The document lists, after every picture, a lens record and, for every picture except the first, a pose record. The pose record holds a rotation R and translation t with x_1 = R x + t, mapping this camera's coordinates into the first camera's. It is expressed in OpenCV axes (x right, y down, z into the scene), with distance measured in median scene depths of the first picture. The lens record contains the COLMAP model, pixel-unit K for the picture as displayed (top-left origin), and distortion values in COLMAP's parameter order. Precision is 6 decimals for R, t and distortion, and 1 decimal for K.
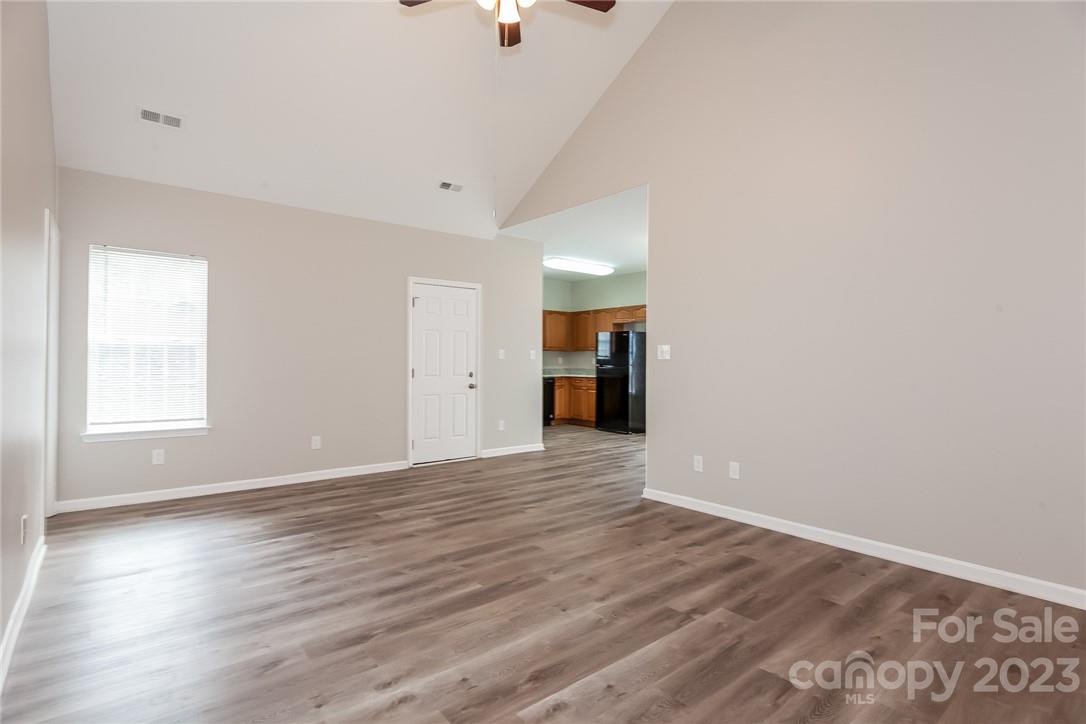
lens RADIAL K [[531.4, 0, 532.7], [0, 531.4, 358.3], [0, 0, 1]] dist [-0.013569, 0.000490]
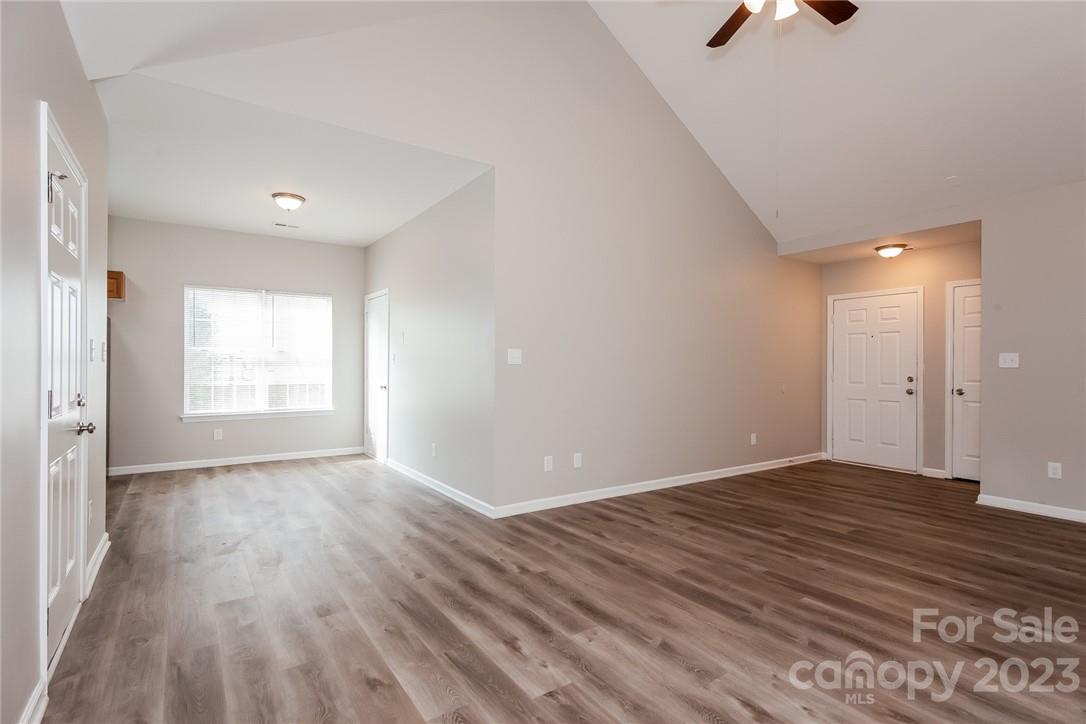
lens RADIAL K [[531.4, 0, 537.5], [0, 531.4, 361.4], [0, 0, 1]] dist [-0.013569, 0.000490]
pose [[0.092850, 0.001821, 0.995678, -0.843026], [-0.007213, 0.999973, -0.001156, -0.001416], [-0.995654, -0.007075, 0.092860, 1.062670]]
